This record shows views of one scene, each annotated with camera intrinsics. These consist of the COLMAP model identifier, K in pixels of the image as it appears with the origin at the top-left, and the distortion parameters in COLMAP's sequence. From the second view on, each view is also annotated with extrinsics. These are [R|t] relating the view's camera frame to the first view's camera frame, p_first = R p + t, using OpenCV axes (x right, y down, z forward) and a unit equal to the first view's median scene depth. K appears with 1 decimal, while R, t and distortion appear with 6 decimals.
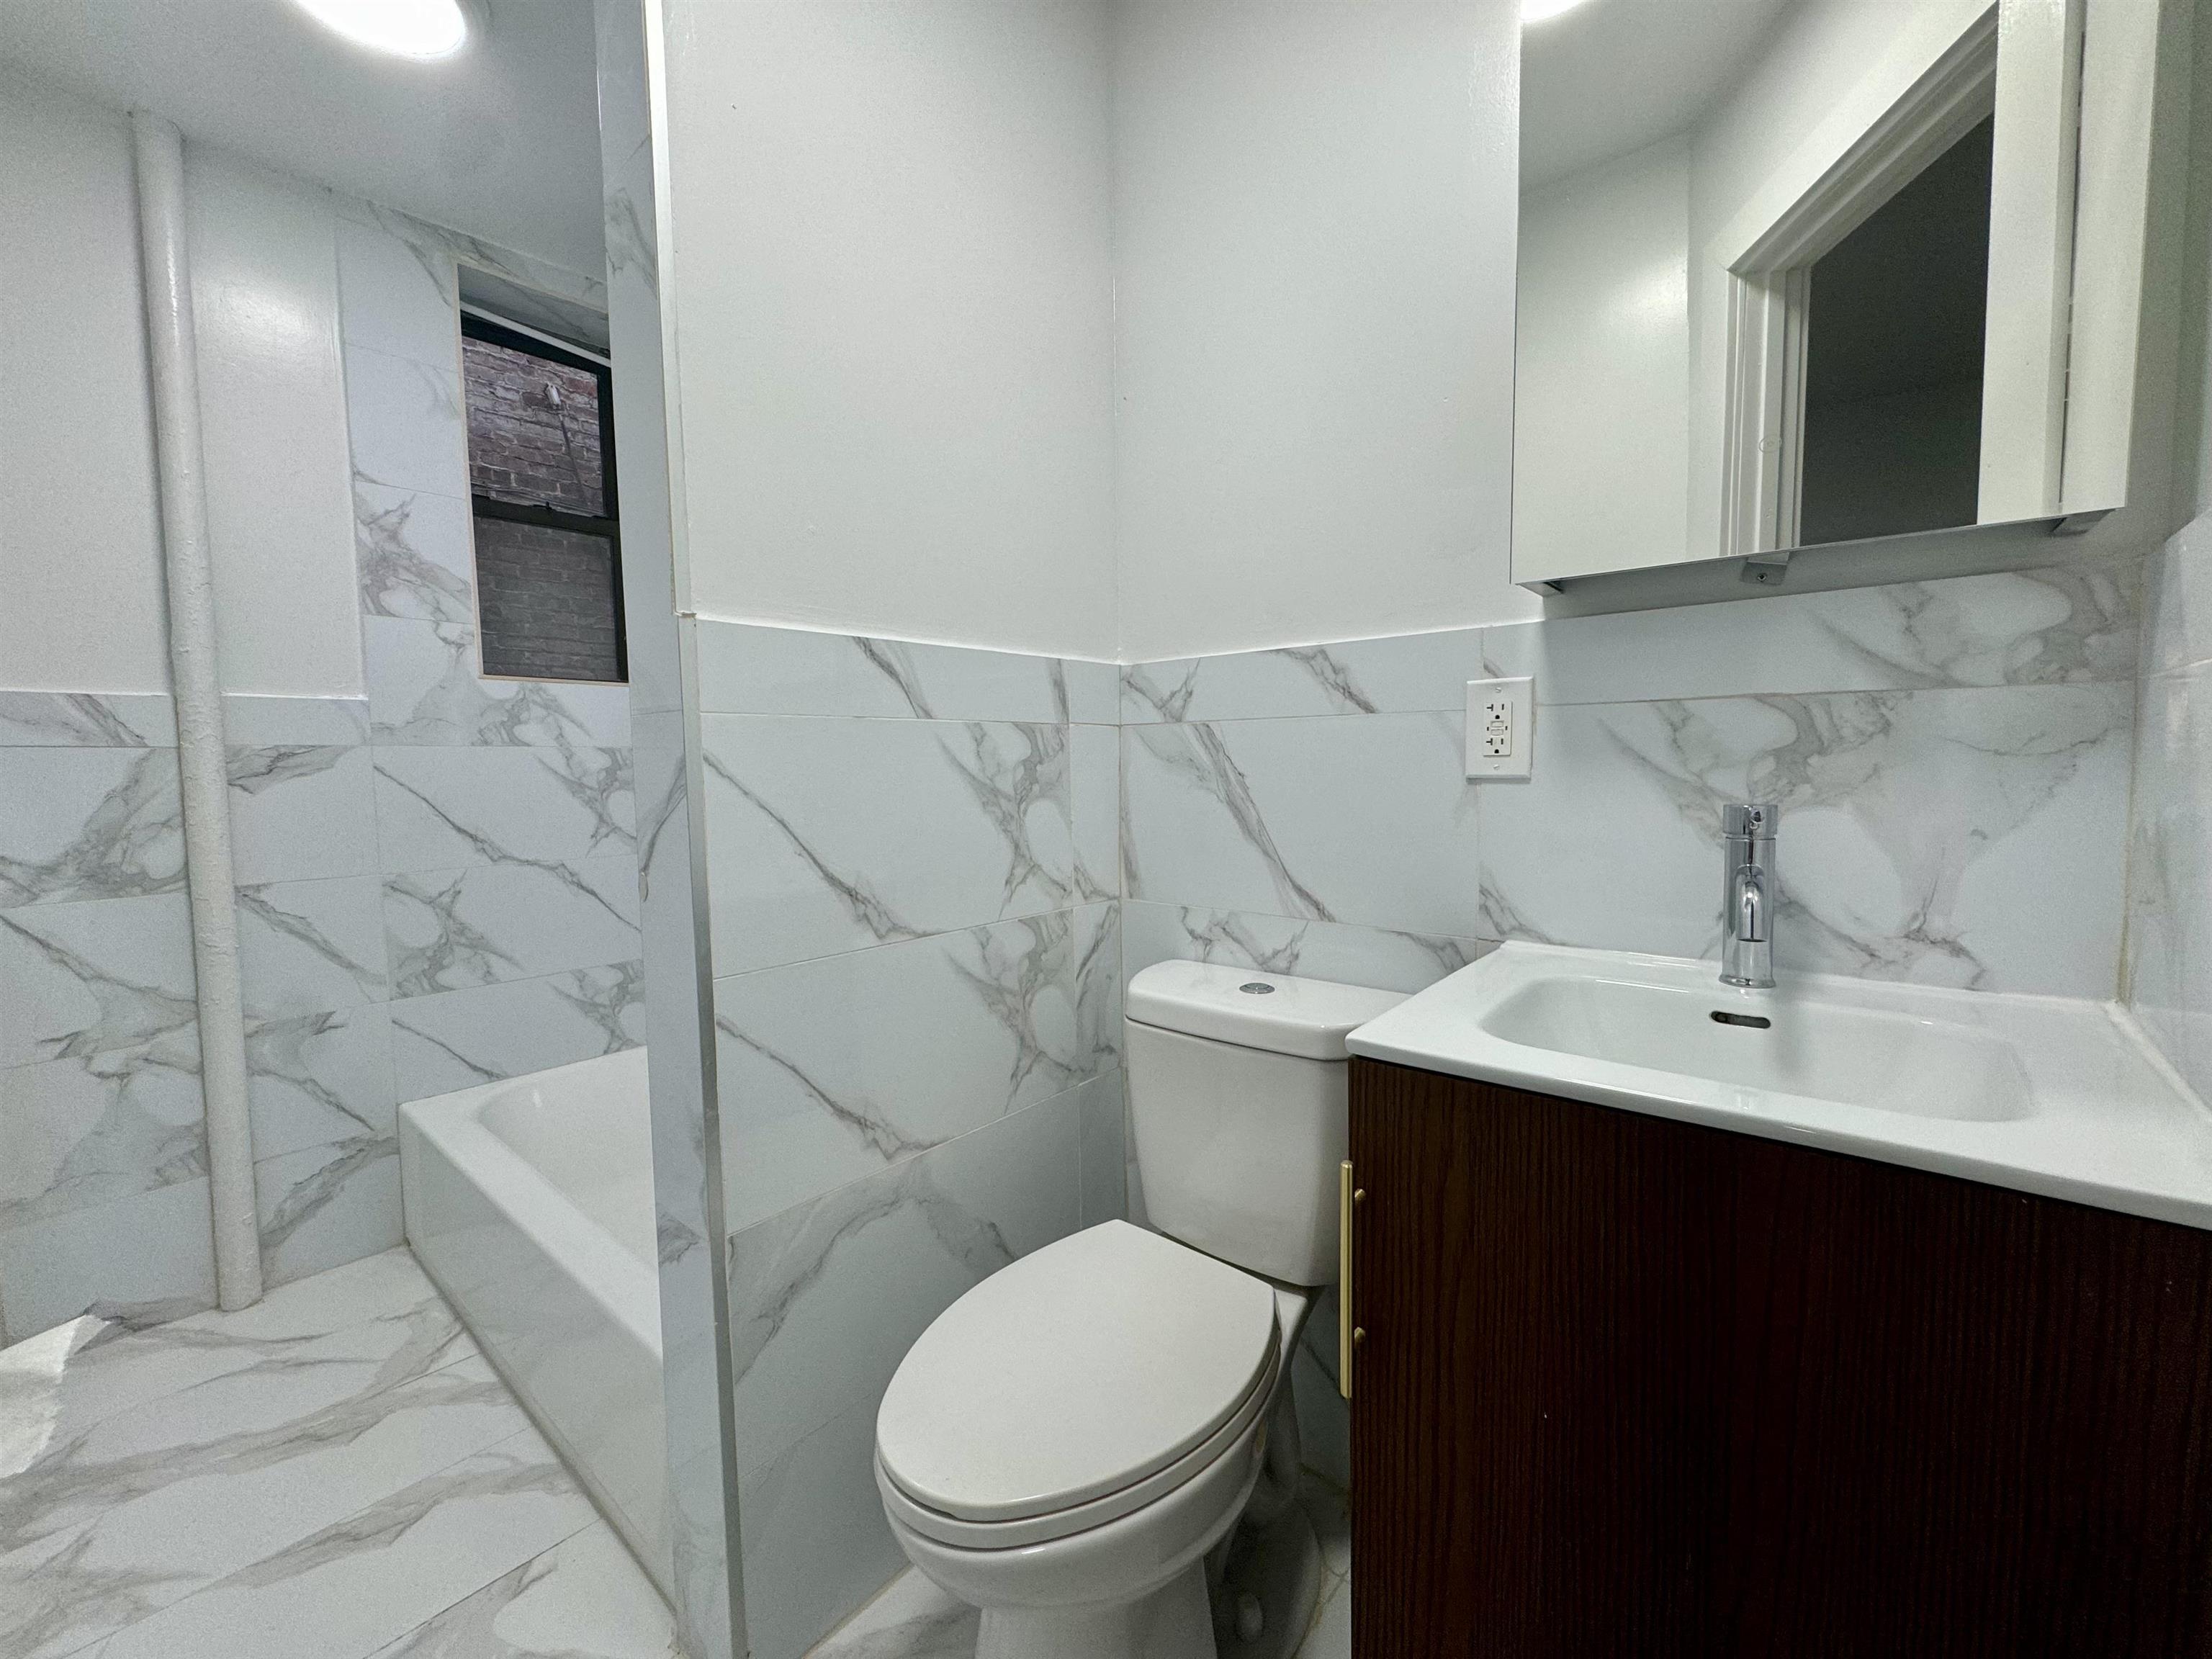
lens RADIAL K [[879.6, 0, 1106.6], [0, 879.6, 820.6], [0, 0, 1]] dist [-0.002570, 0.000014]
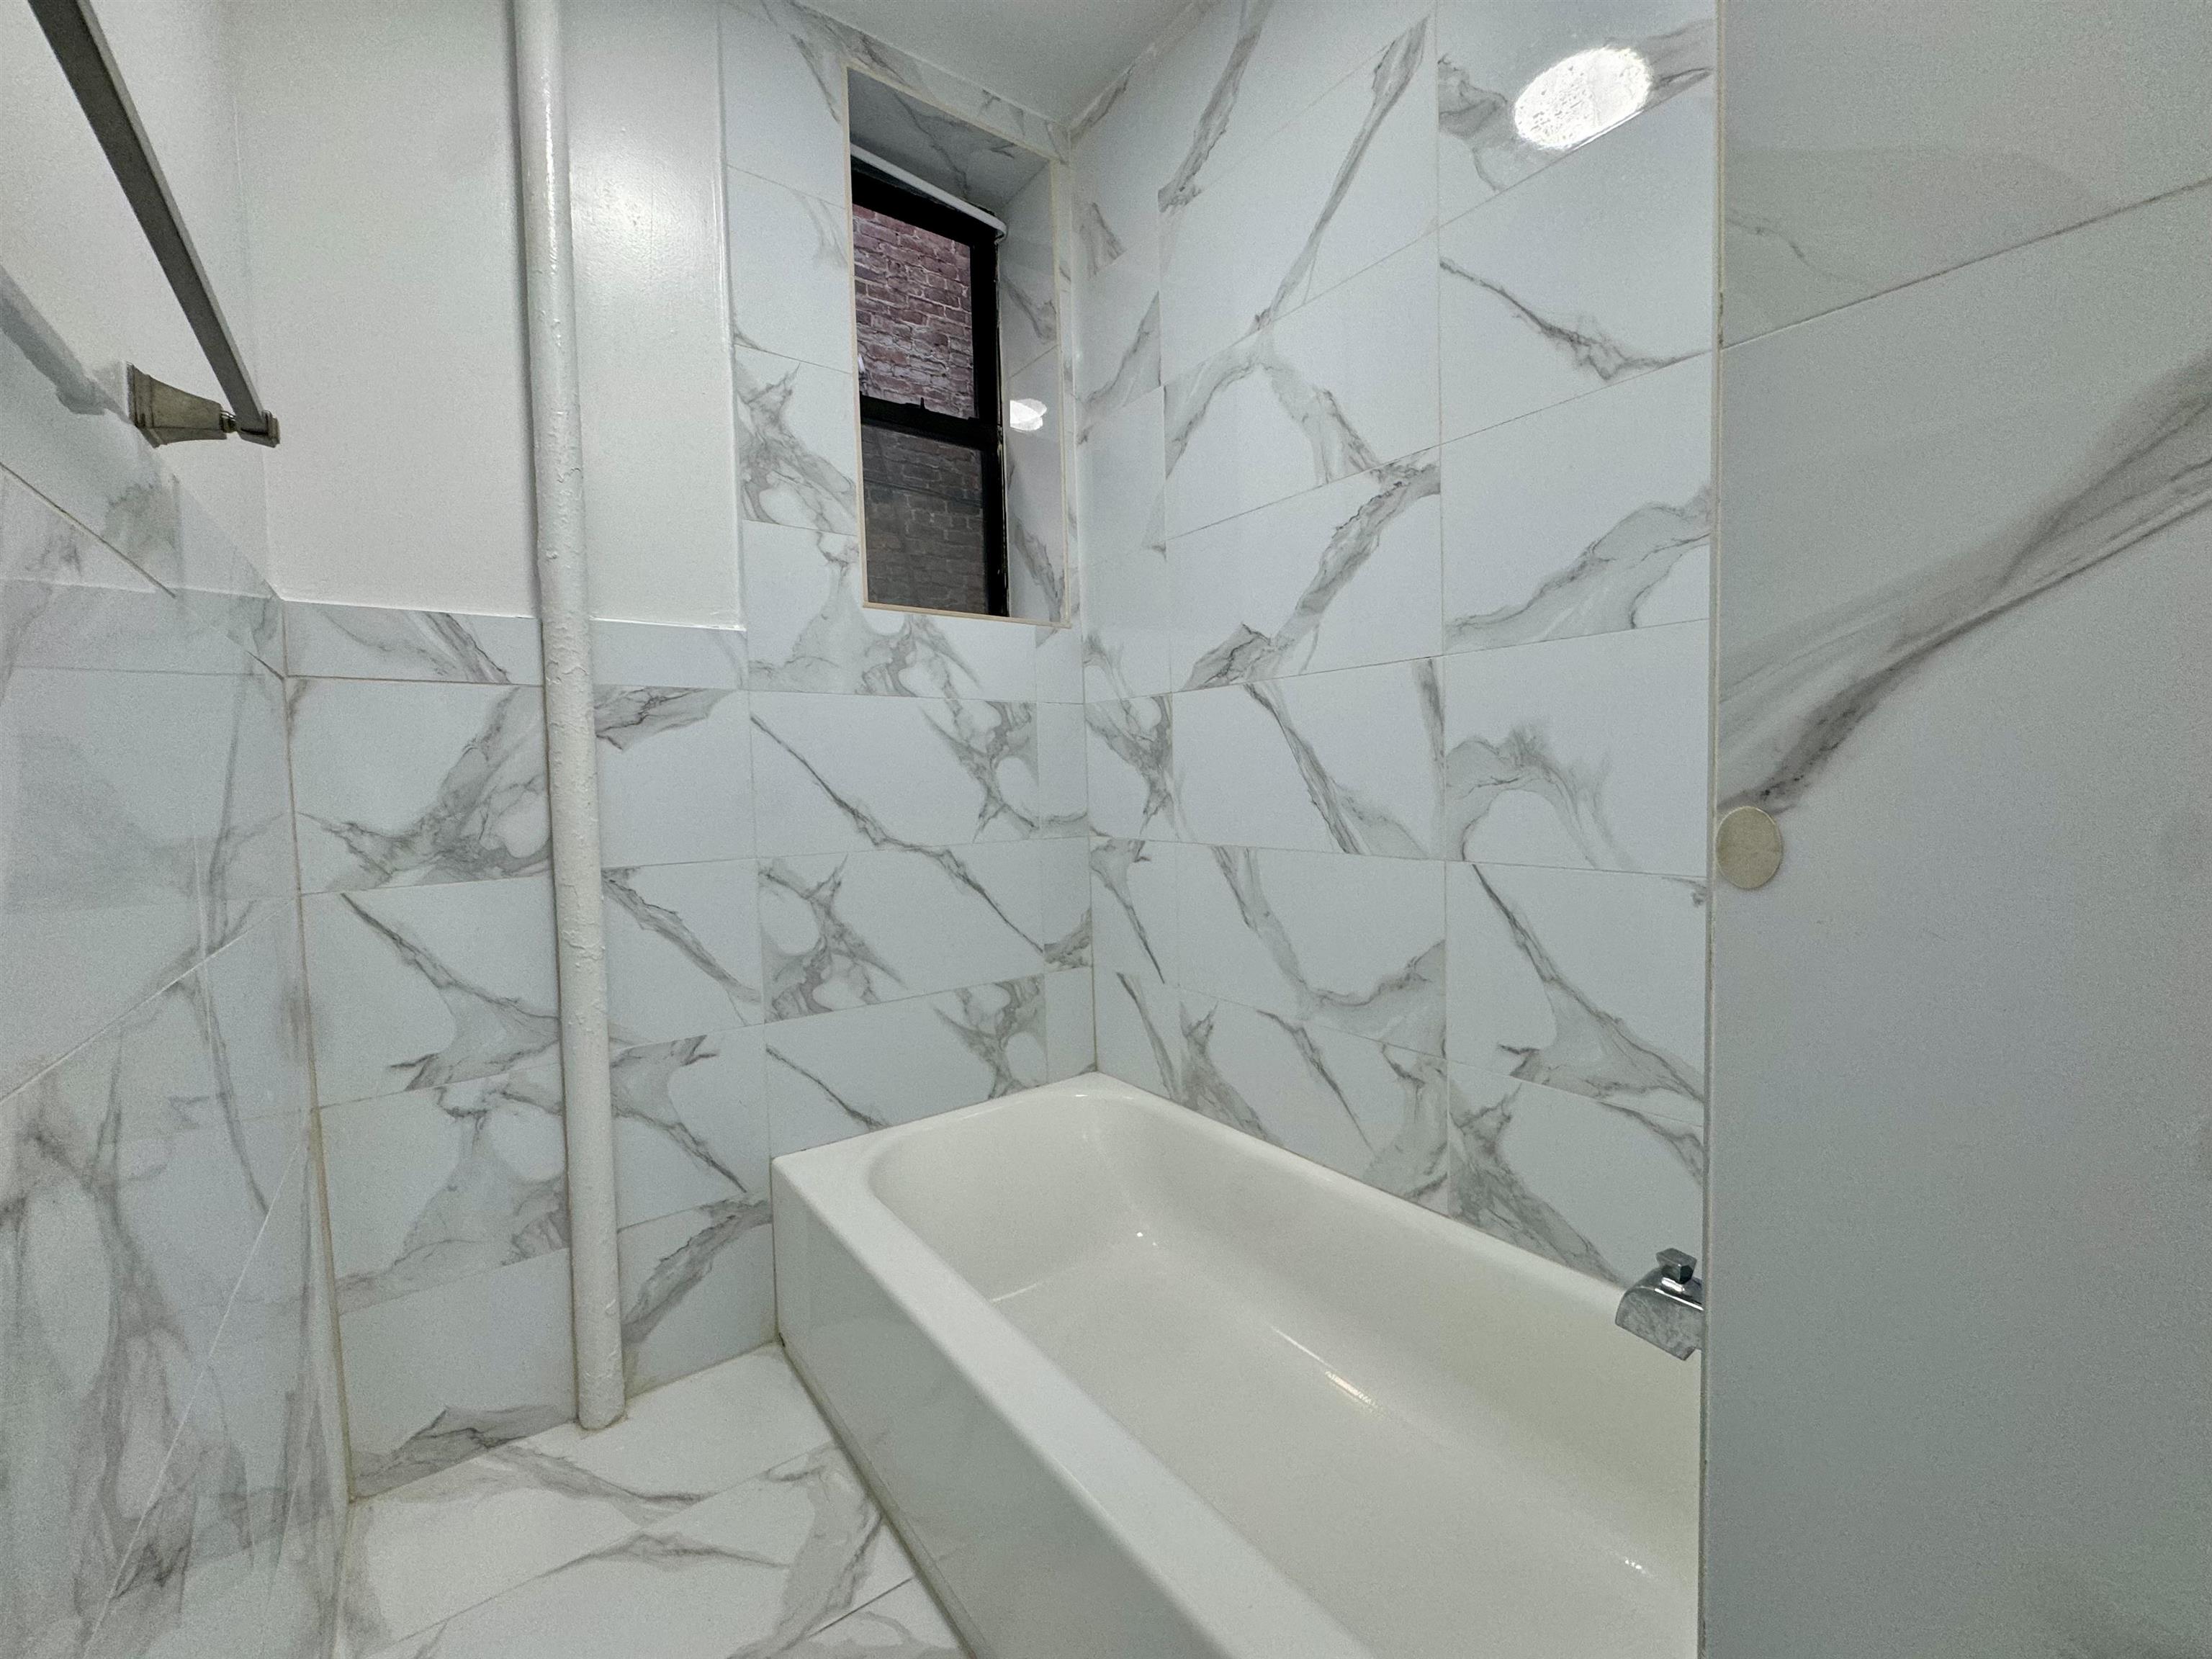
lens RADIAL K [[879.6, 0, 1107.8], [0, 879.6, 821.2], [0, 0, 1]] dist [-0.002570, 0.000014]
pose [[0.975696, 0.004398, -0.219085, -0.401645], [-0.006378, 0.999945, -0.008333, 0.037191], [0.219036, 0.009528, 0.975670, 0.354252]]
